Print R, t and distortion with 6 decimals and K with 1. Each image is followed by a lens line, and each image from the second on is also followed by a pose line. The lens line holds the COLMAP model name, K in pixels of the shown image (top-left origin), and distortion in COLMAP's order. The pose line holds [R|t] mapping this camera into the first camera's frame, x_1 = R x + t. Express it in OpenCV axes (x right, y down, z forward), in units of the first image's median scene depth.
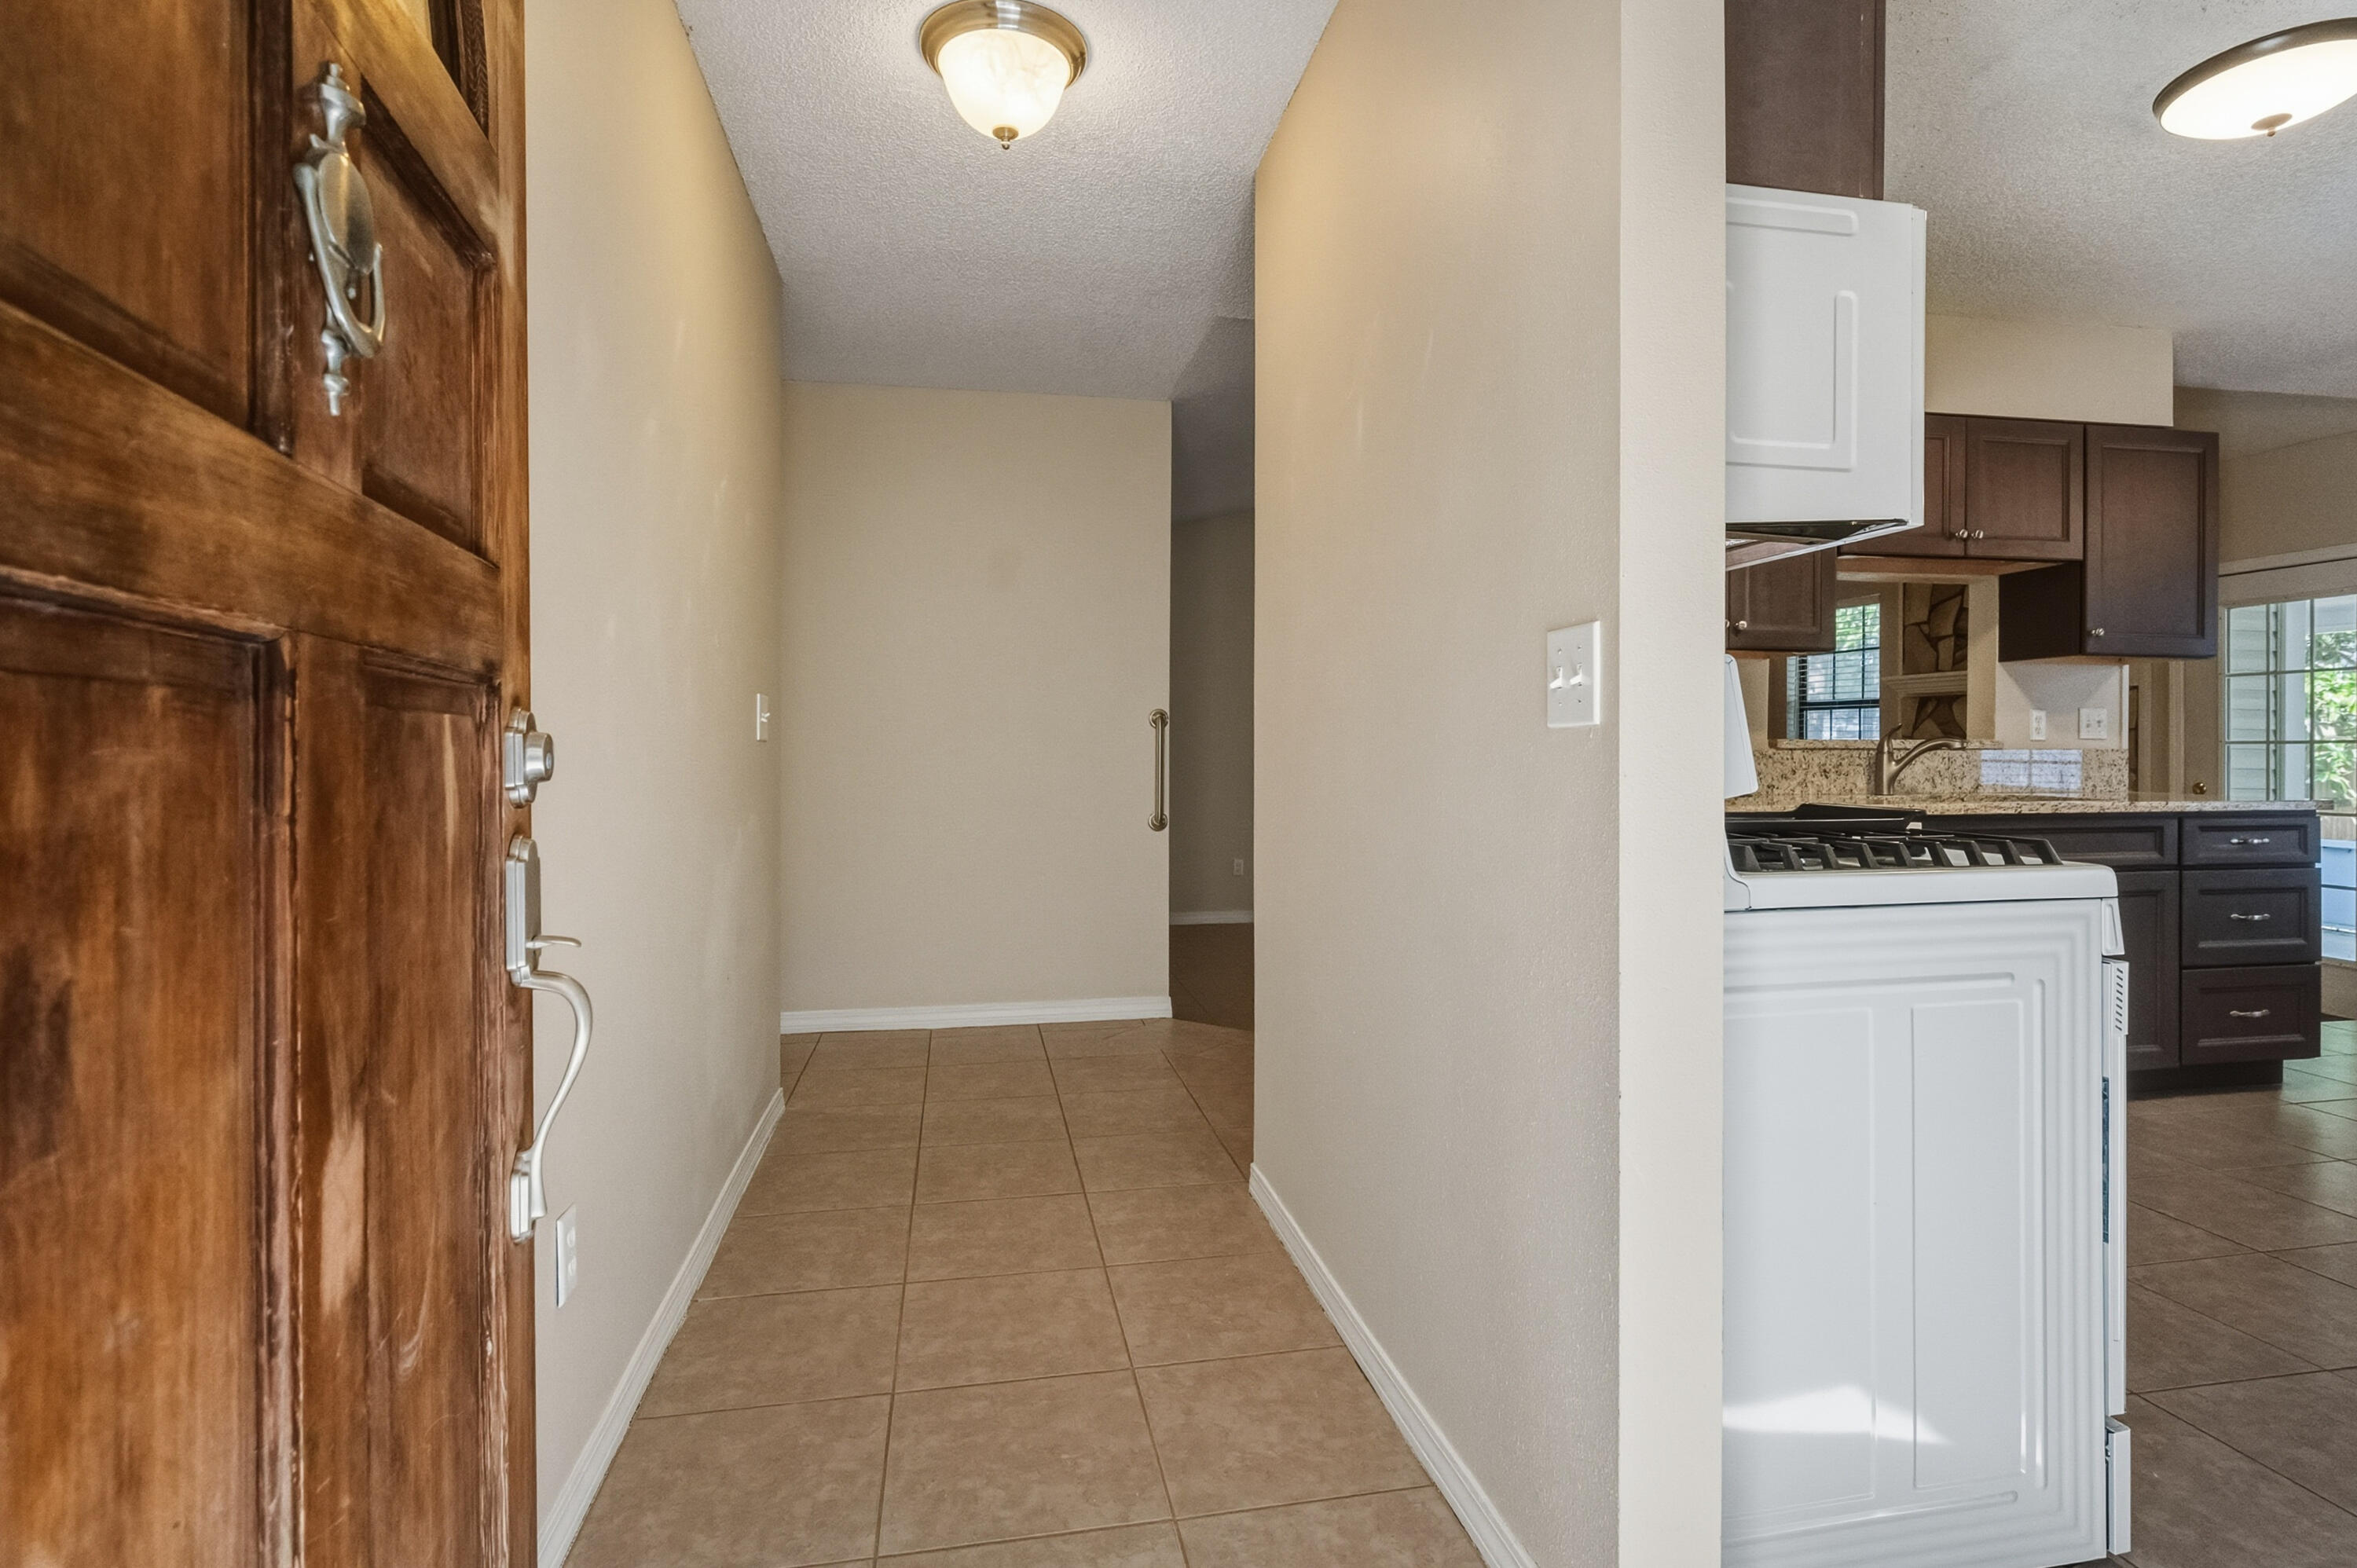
lens RADIAL K [[1146.1, 0, 1200.7], [0, 1146.1, 748.4], [0, 0, 1]] dist [0.001706, -0.003191]
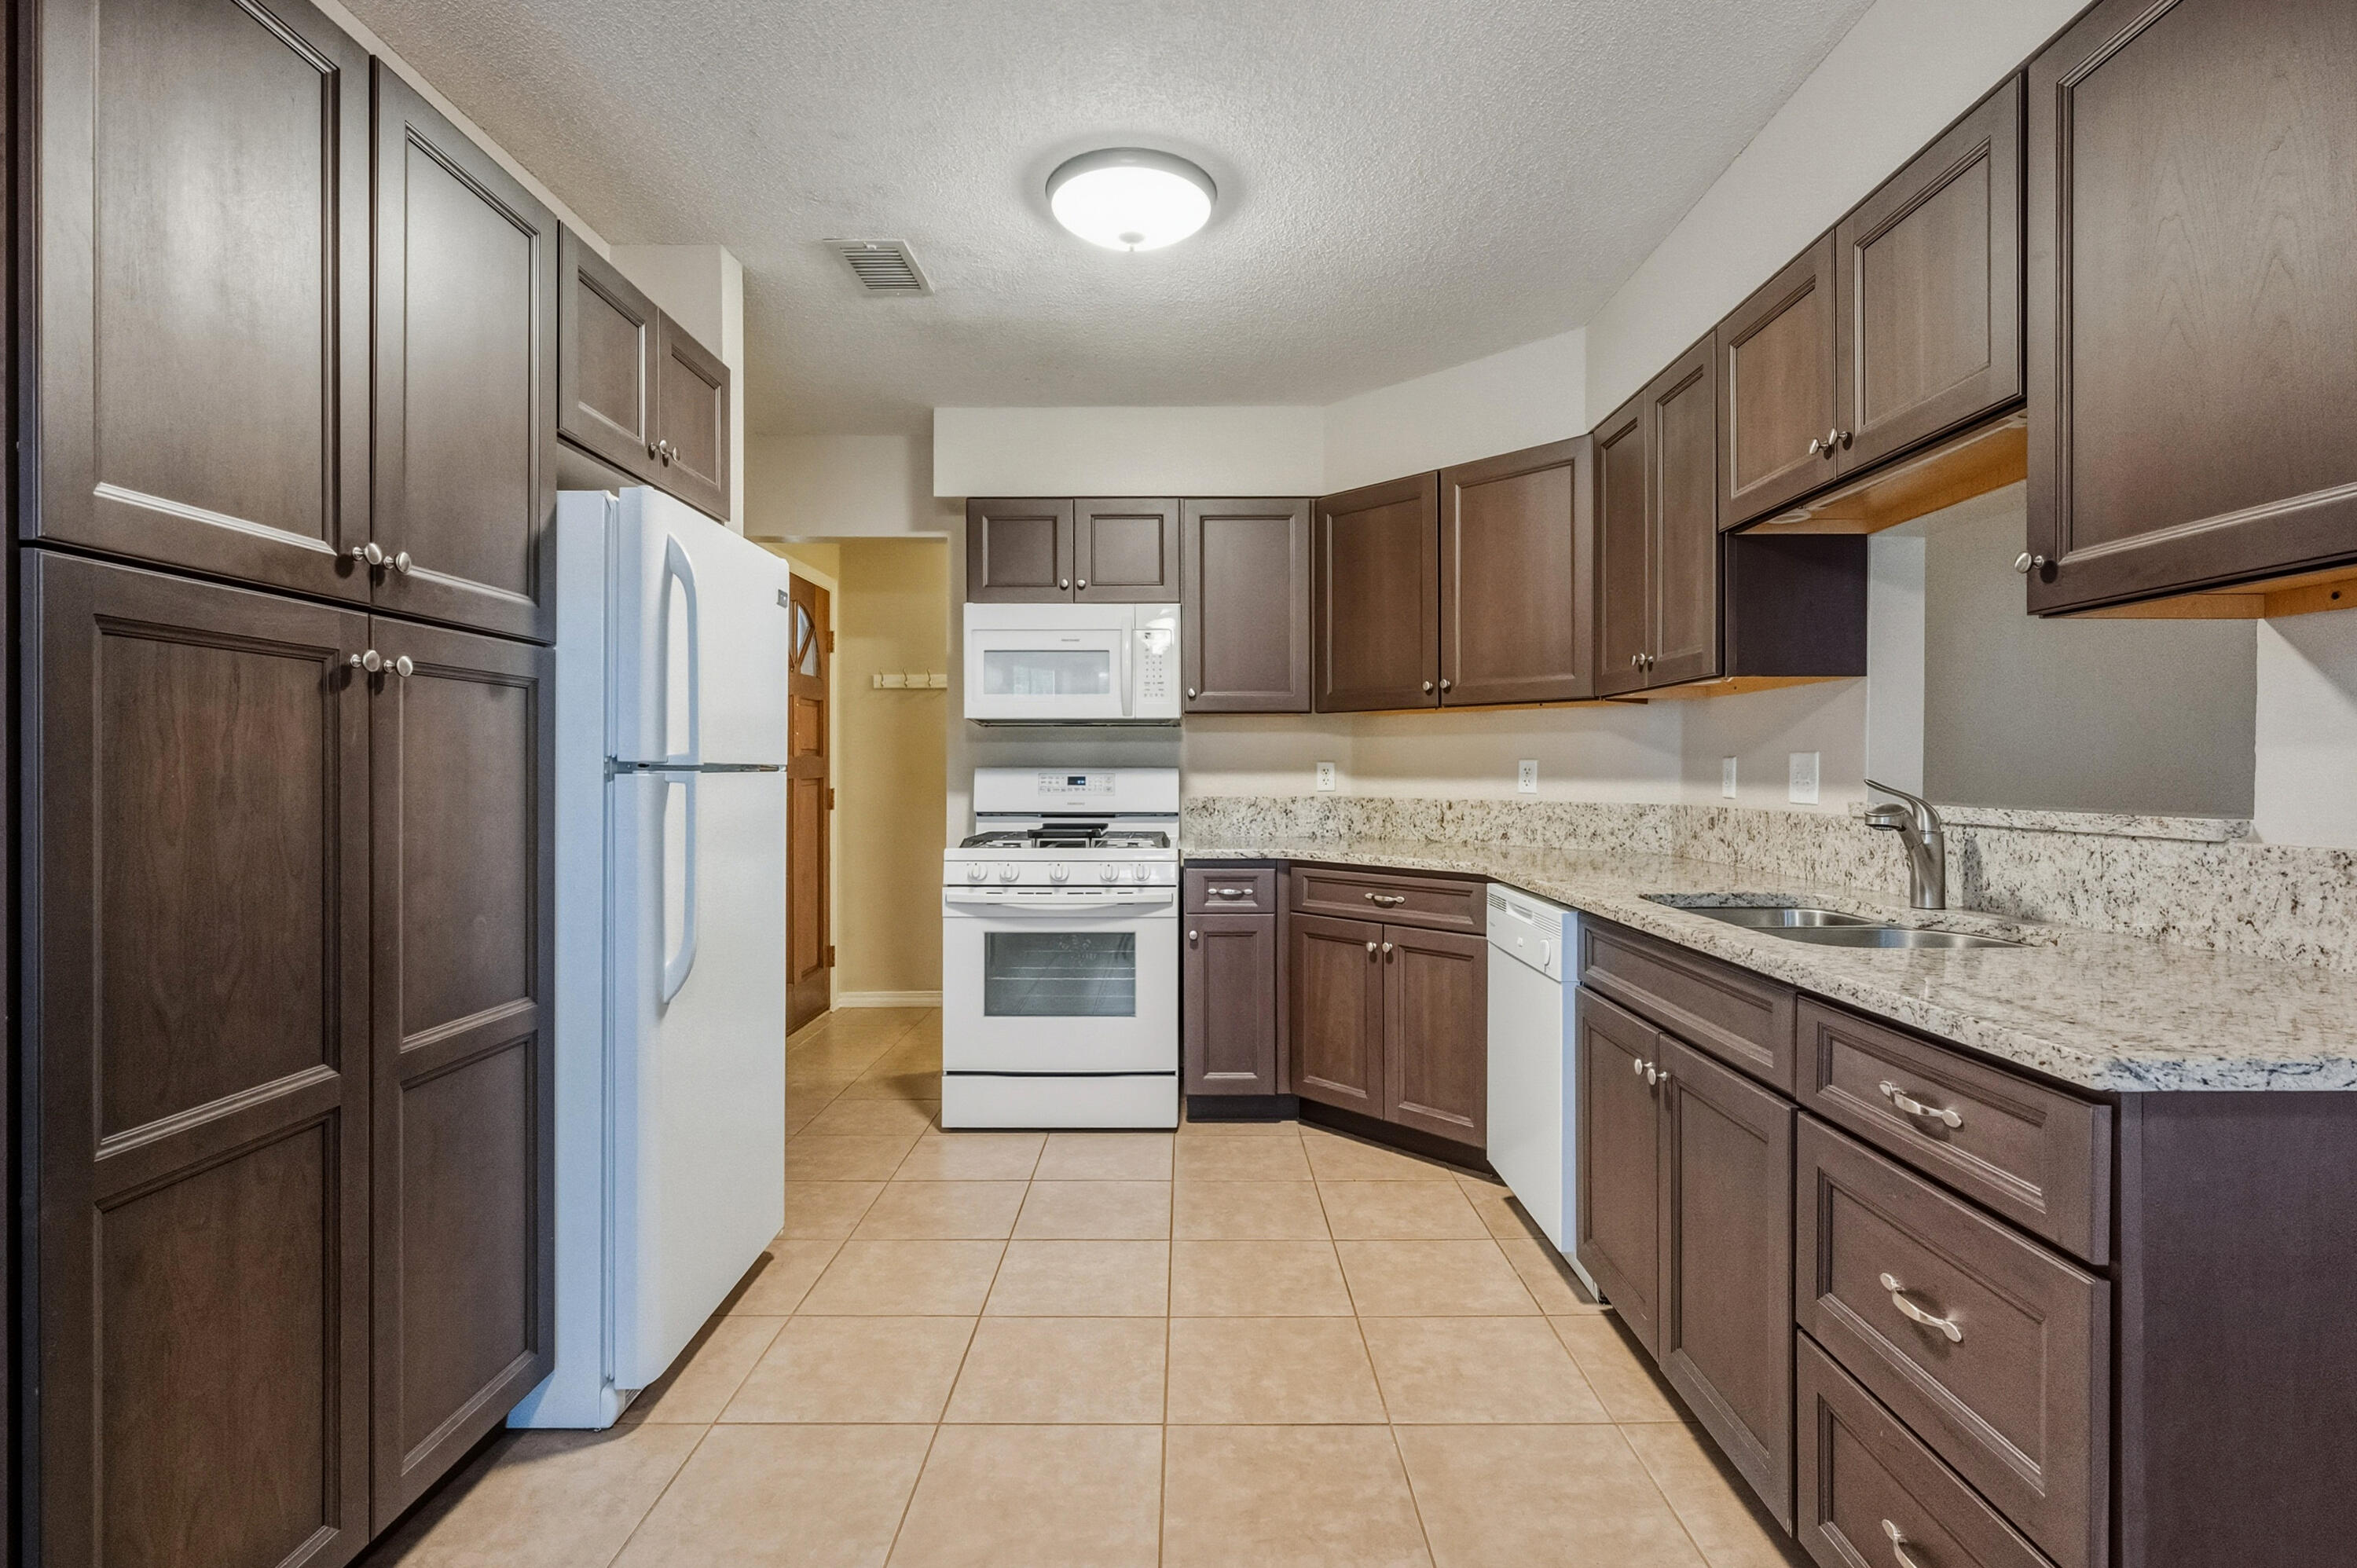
lens RADIAL K [[1146.1, 0, 1186.8], [0, 1146.1, 775.3], [0, 0, 1]] dist [0.001706, -0.003191]
pose [[-0.188986, 0.003737, -0.981973, 1.197447], [-0.000549, 0.999992, 0.003911, -0.024776], [0.981980, 0.001278, -0.188982, 0.754047]]
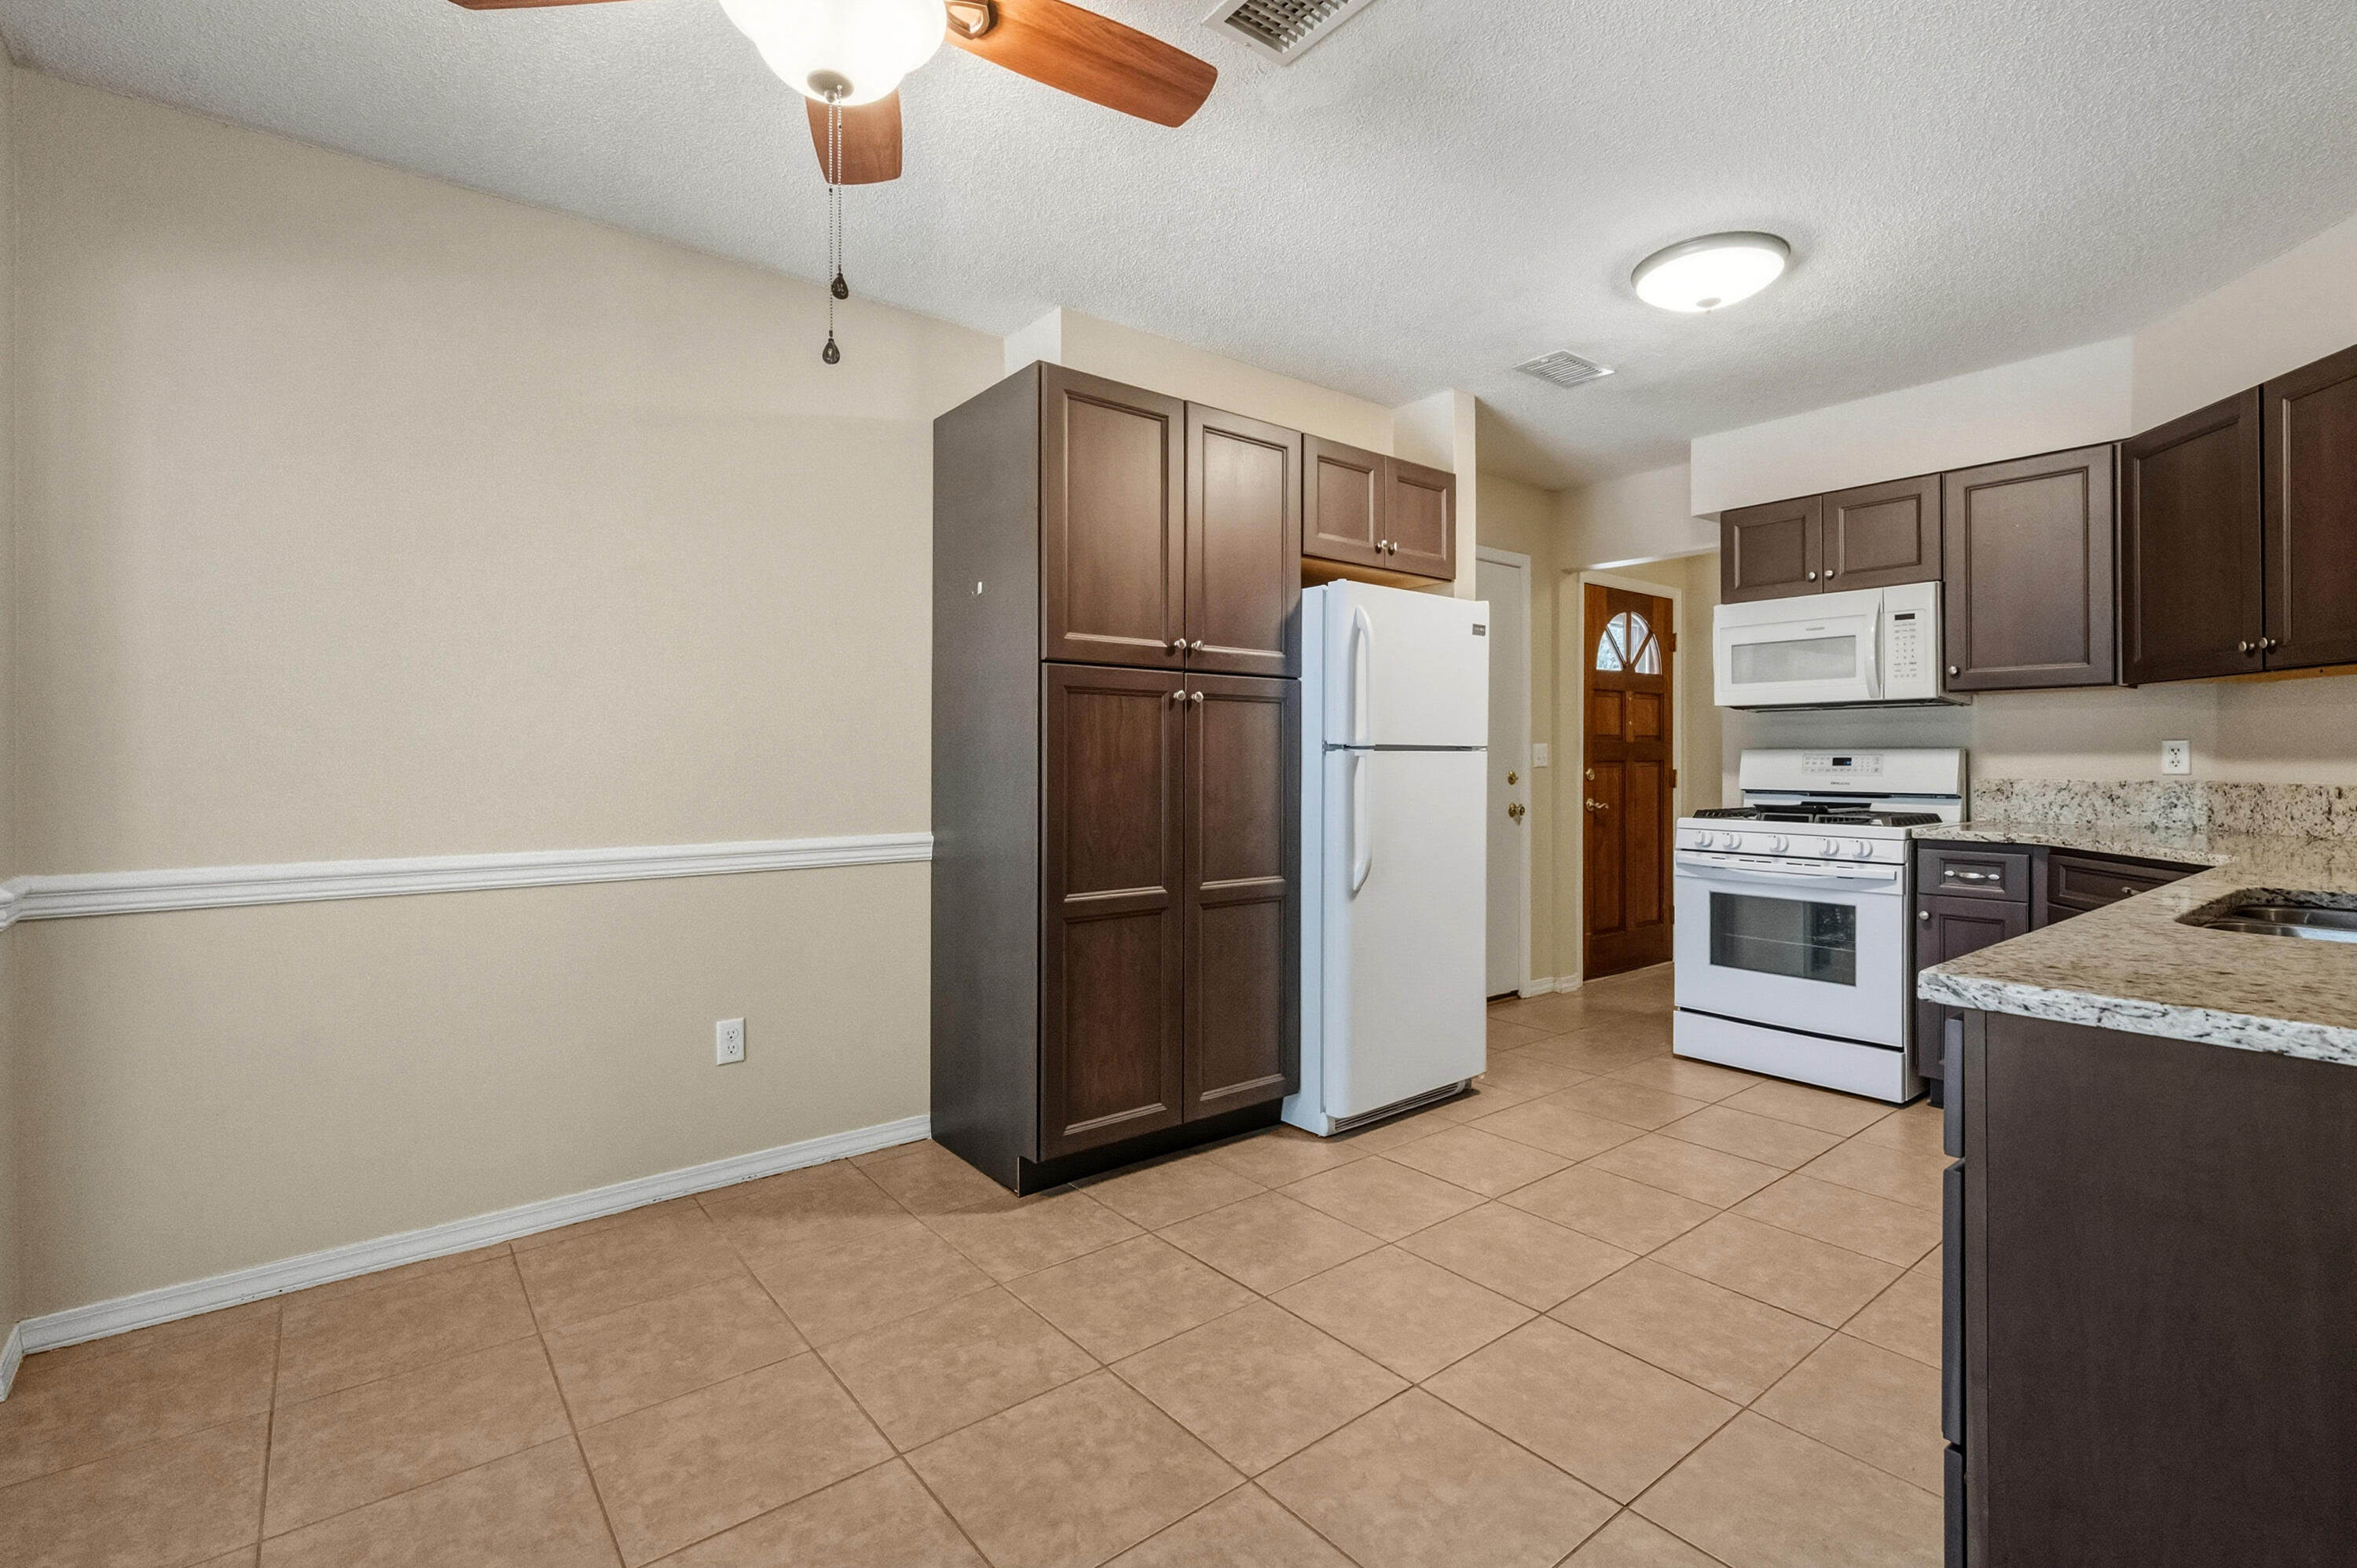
lens RADIAL K [[1060.2, 0, 1180.0], [0, 1060.2, 759.2], [0, 0, 1]] dist [-0.000556, -0.000488]
pose [[-0.884767, -0.000439, -0.466033, 1.215889], [-0.001011, 0.999999, 0.000976, -0.017761], [0.466032, 0.001334, -0.884767, 1.071911]]
